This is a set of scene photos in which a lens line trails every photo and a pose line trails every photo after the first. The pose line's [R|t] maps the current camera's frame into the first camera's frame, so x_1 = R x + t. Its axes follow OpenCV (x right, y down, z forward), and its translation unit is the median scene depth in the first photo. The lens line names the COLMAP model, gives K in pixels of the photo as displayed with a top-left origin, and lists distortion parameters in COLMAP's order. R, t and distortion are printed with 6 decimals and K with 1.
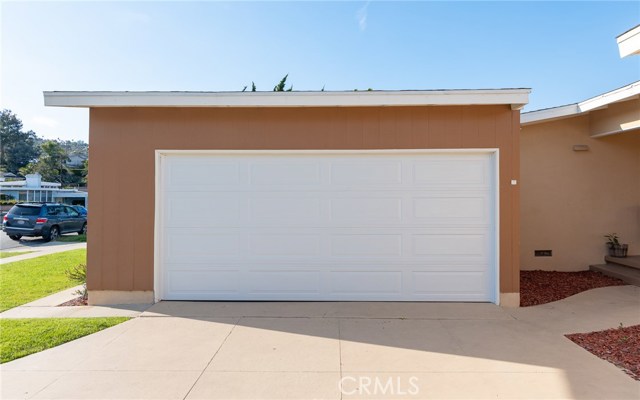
lens RADIAL K [[446.5, 0, 318.2], [0, 446.5, 191.8], [0, 0, 1]] dist [0.002018, 0.000853]
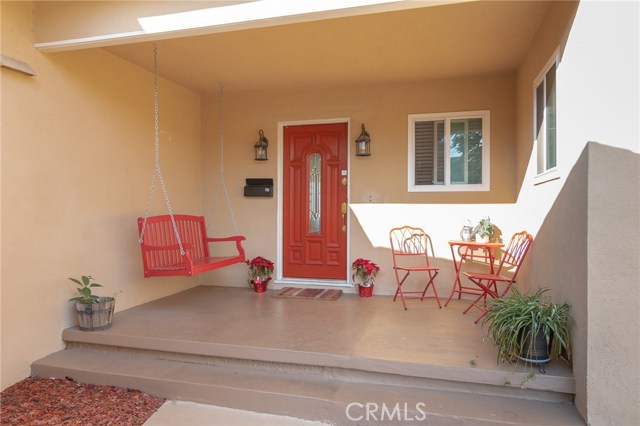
lens RADIAL K [[446.5, 0, 320.0], [0, 446.5, 213.0], [0, 0, 1]] dist [0.001479, 0.001583]
pose [[0.238483, 0.006651, 0.971124, 0.375598], [-0.011843, 0.999922, -0.003940, 0.037297], [-0.971074, -0.010562, 0.238543, 0.883579]]
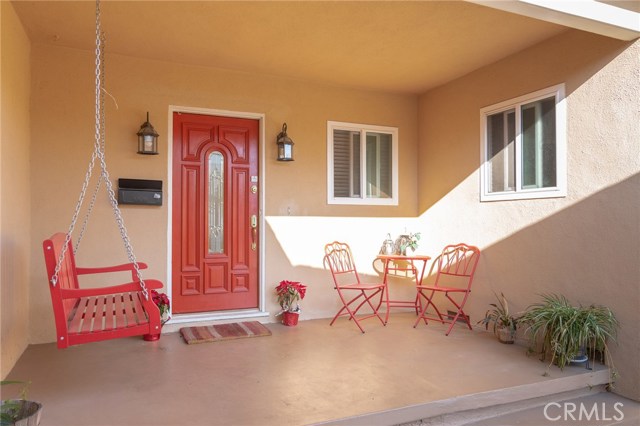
lens RADIAL K [[446.5, 0, 320.0], [0, 446.5, 213.0], [0, 0, 1]] dist [0.001479, 0.001583]
pose [[-0.435321, 0.028897, 0.899811, 0.534360], [-0.003823, 0.999416, -0.033945, 0.034446], [-0.900267, -0.018217, -0.434957, 1.261342]]
